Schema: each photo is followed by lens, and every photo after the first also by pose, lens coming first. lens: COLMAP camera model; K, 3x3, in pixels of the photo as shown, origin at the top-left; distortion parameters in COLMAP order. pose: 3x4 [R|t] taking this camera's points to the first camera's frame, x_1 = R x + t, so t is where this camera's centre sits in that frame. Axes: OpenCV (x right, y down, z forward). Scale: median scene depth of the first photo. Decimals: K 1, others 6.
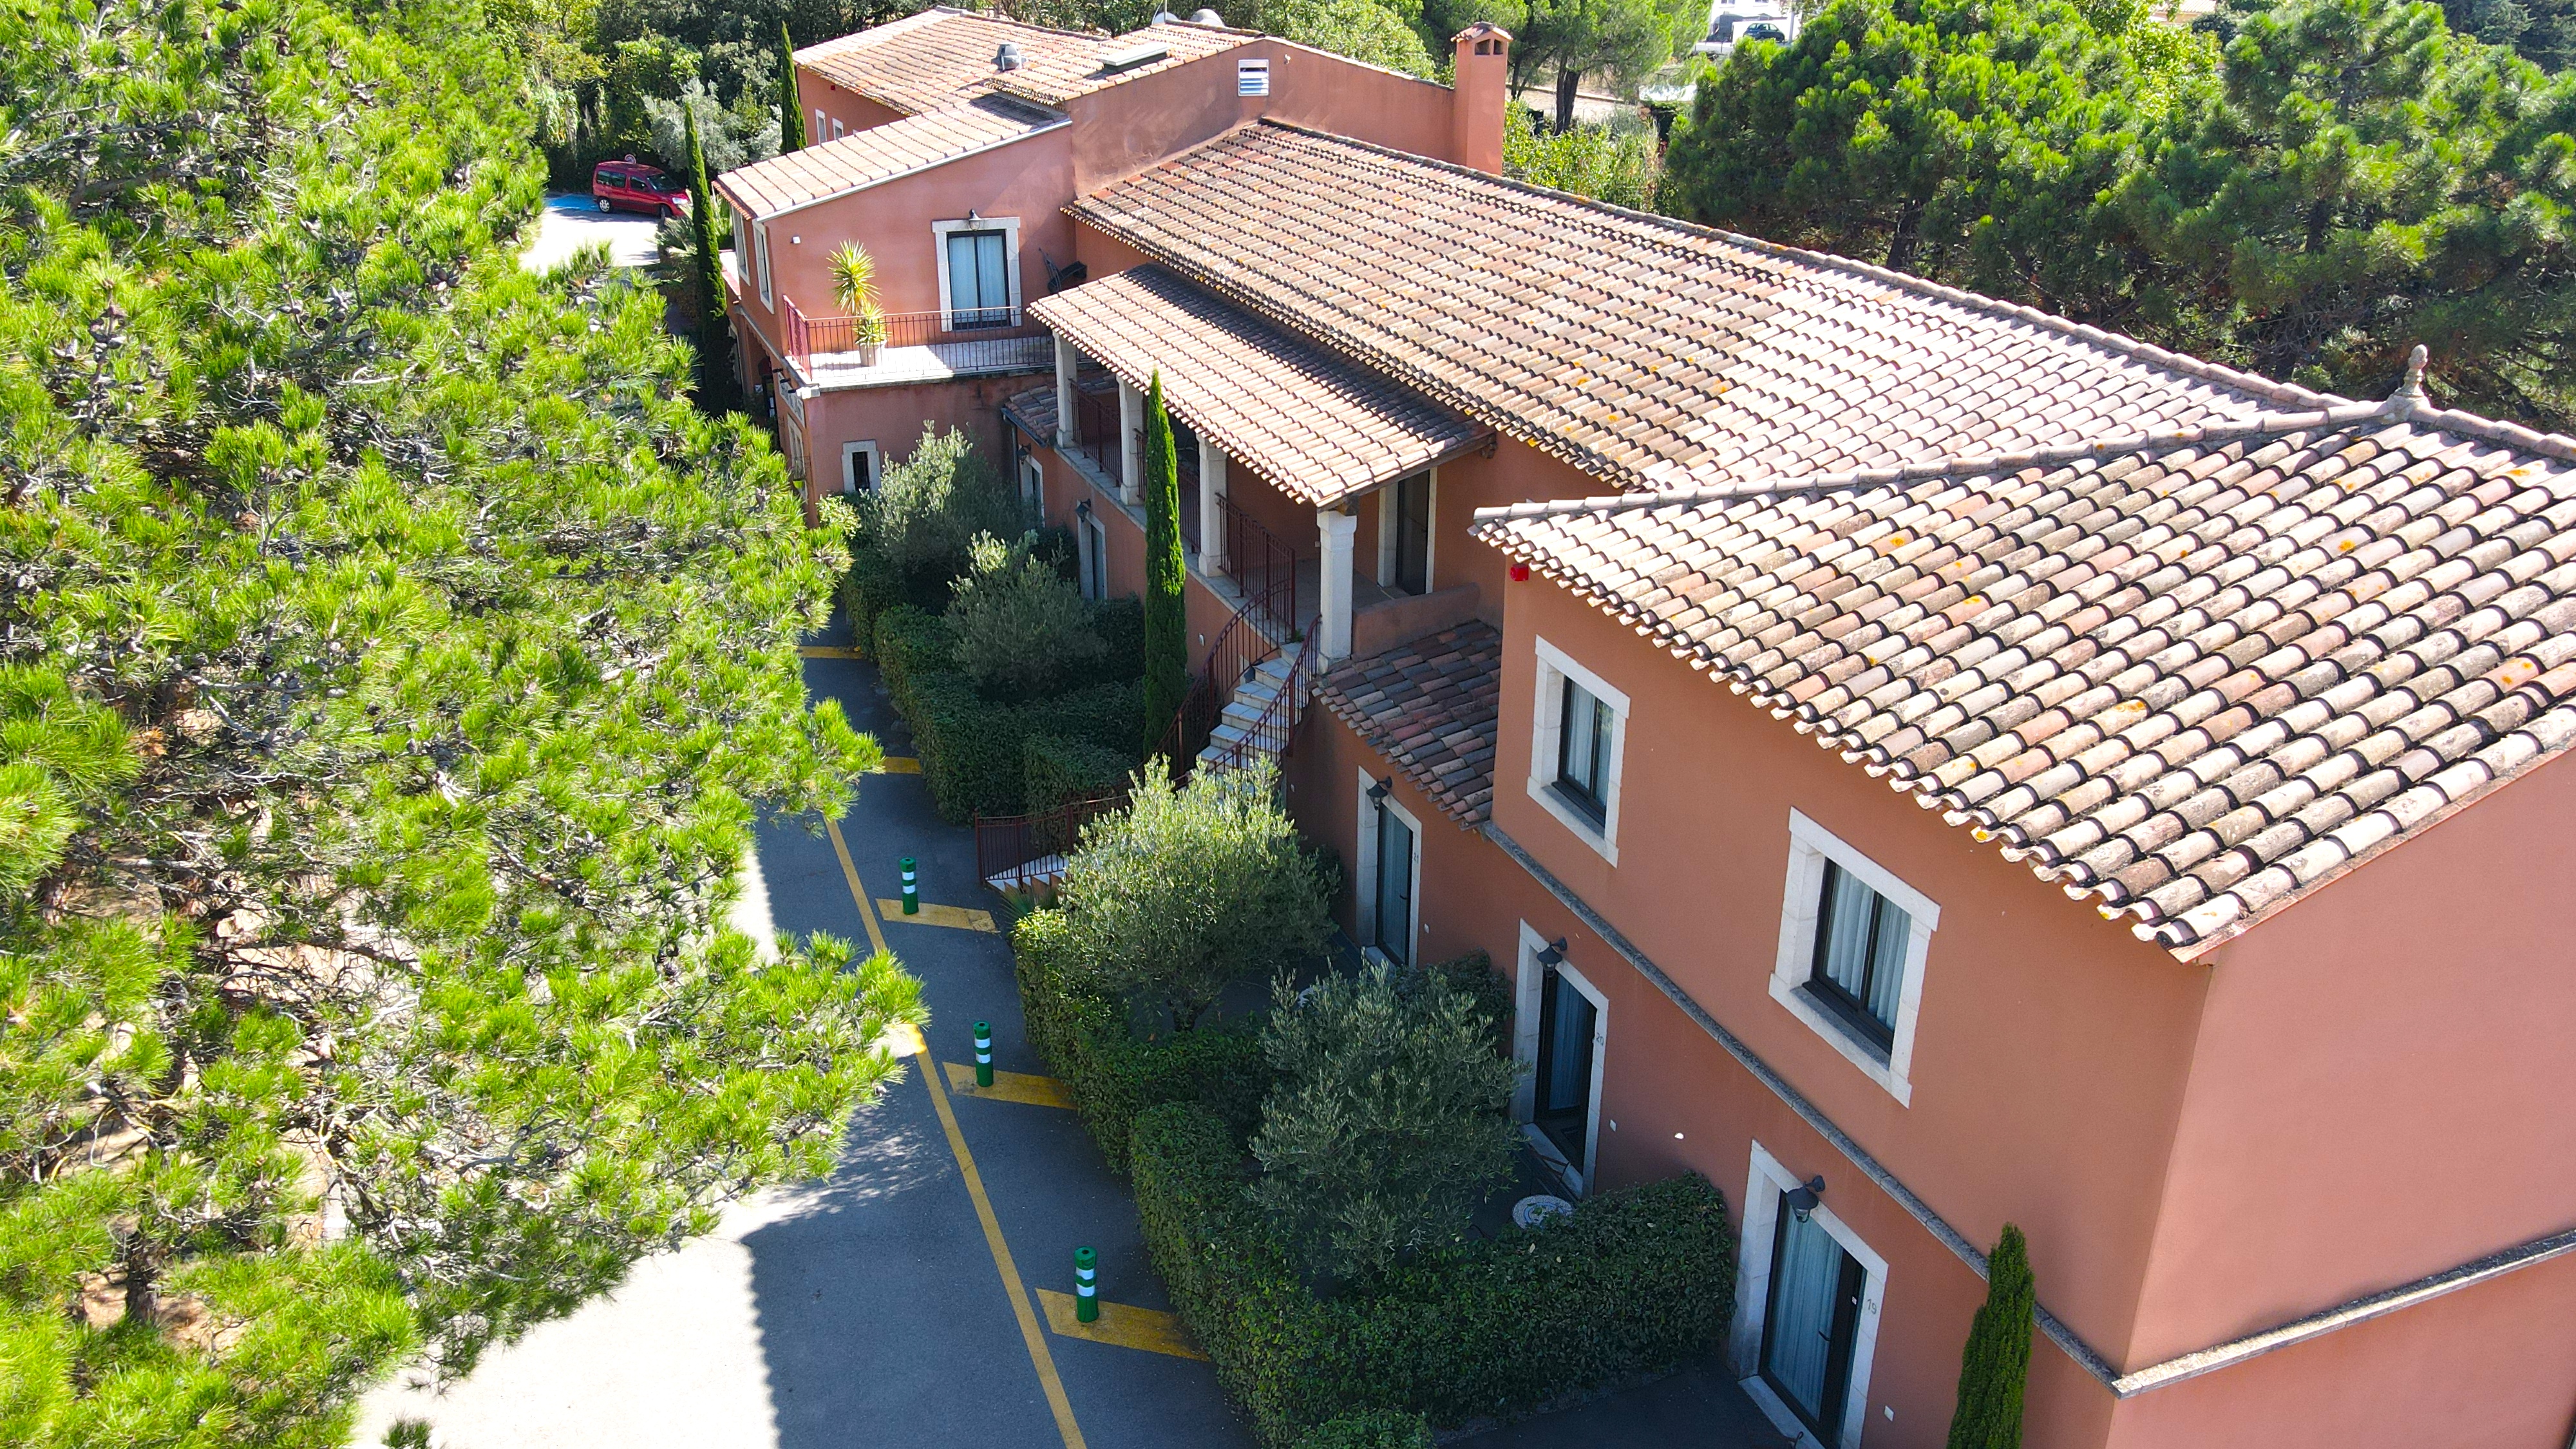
lens RADIAL K [[1897.9, 0, 1278.3], [0, 1897.9, 736.0], [0, 0, 1]] dist [-0.005611, 0.003826]
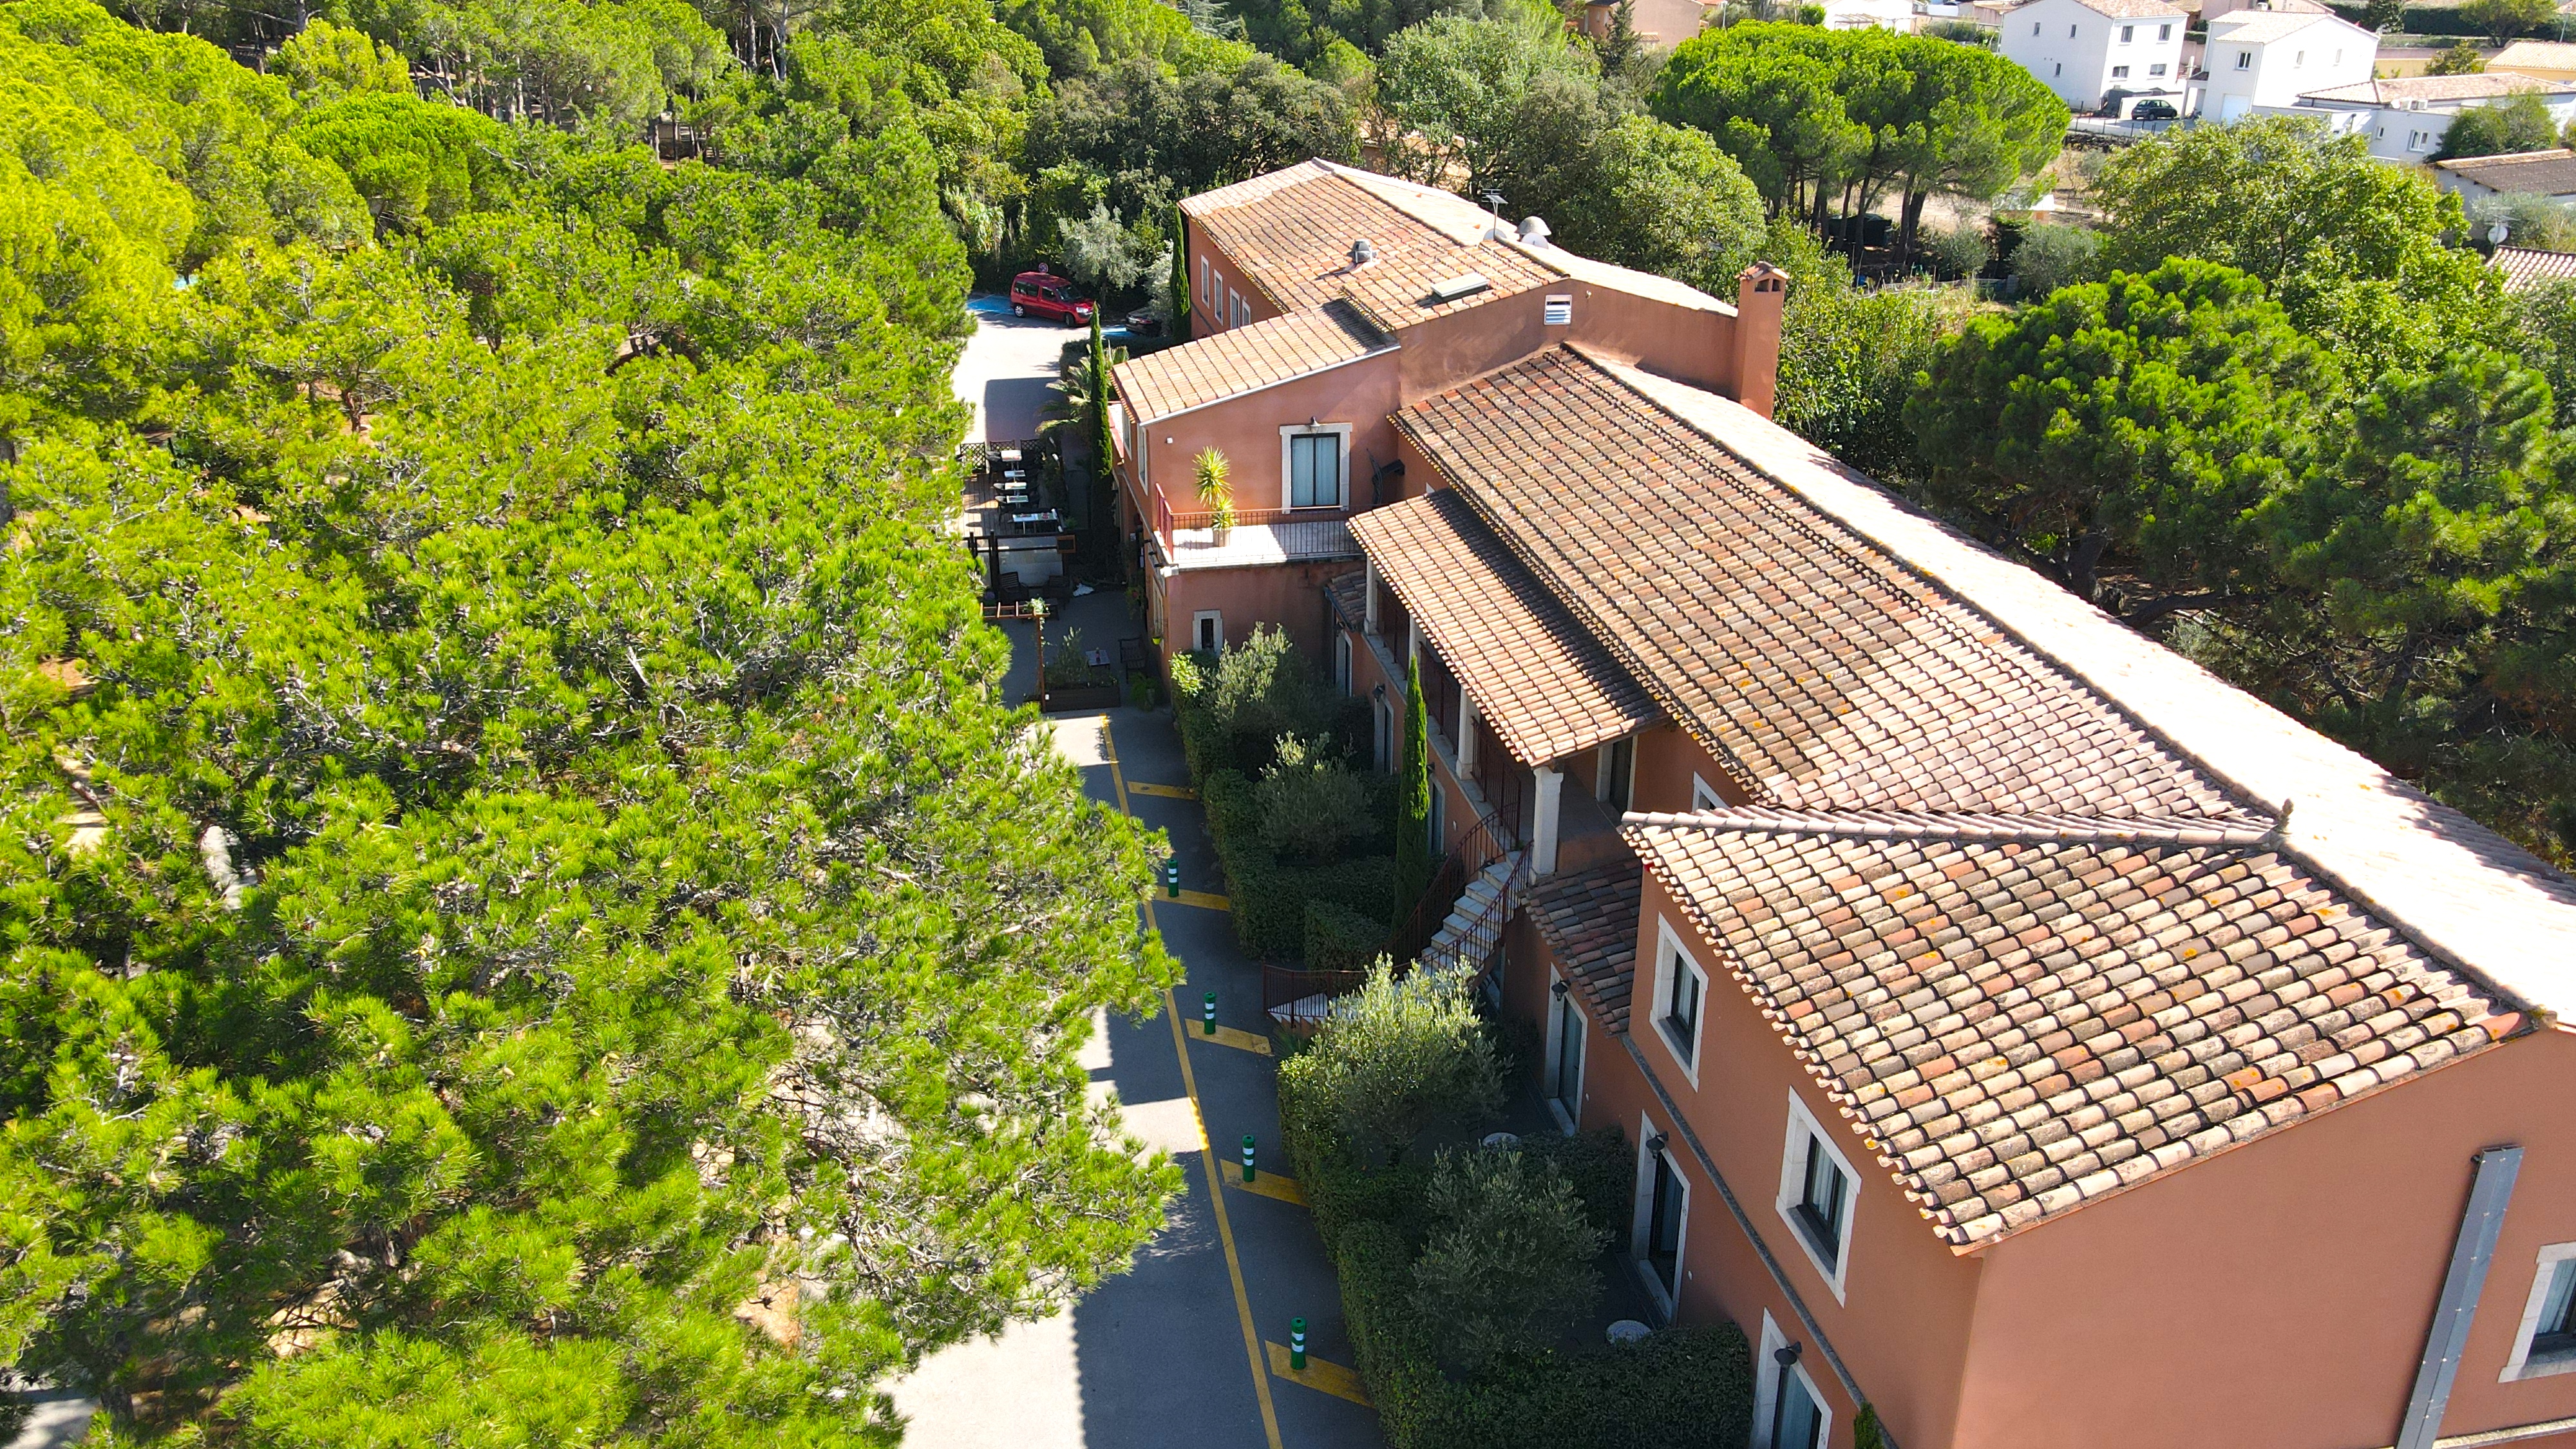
lens RADIAL K [[1892.2, 0, 1284.2], [0, 1892.2, 722.3], [0, 0, 1]] dist [0.001946, 0.005853]
pose [[0.981283, 0.072229, -0.178510, 0.072804], [-0.073781, 0.997272, -0.002062, -0.116116], [0.177874, 0.015194, 0.983936, -0.275264]]
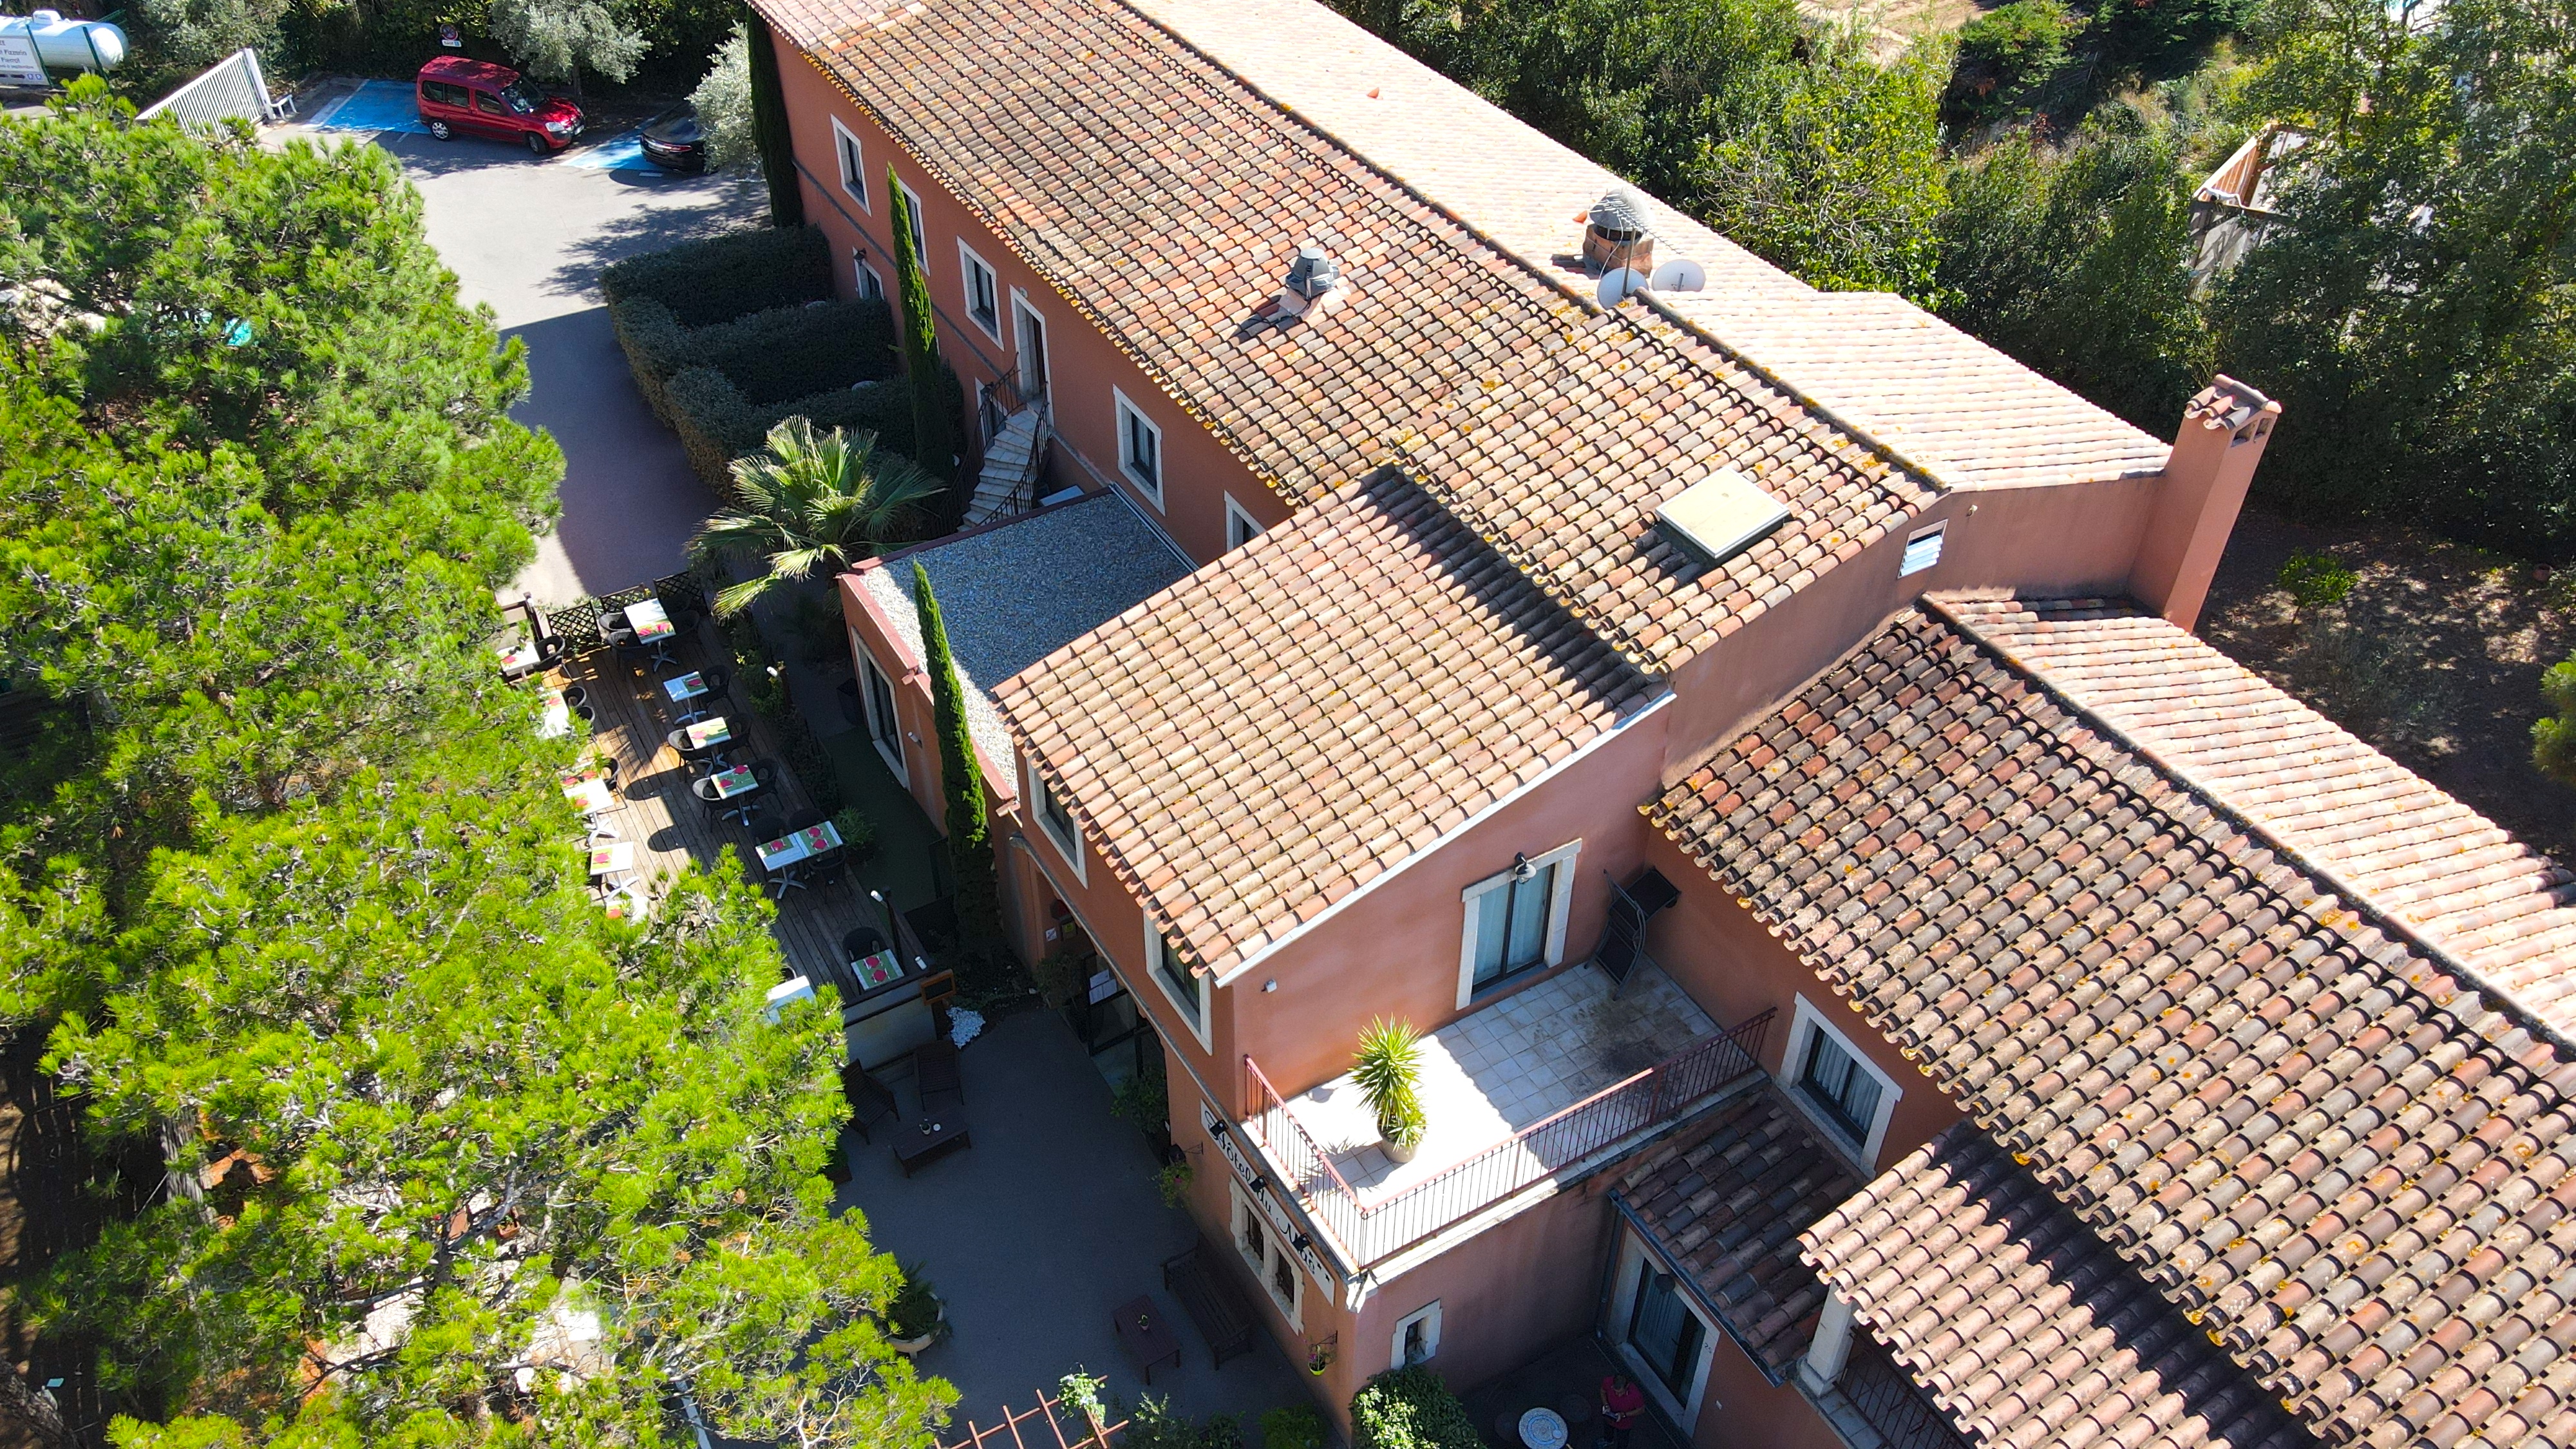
lens RADIAL K [[1892.0, 0, 1288.0], [0, 1892.0, 724.5], [0, 0, 1]] dist [-0.031343, 0.066242]
pose [[0.986960, -0.101518, 0.124914, -0.446847], [0.061102, 0.954238, 0.292740, -0.729843], [-0.148916, -0.281290, 0.947998, 0.655578]]
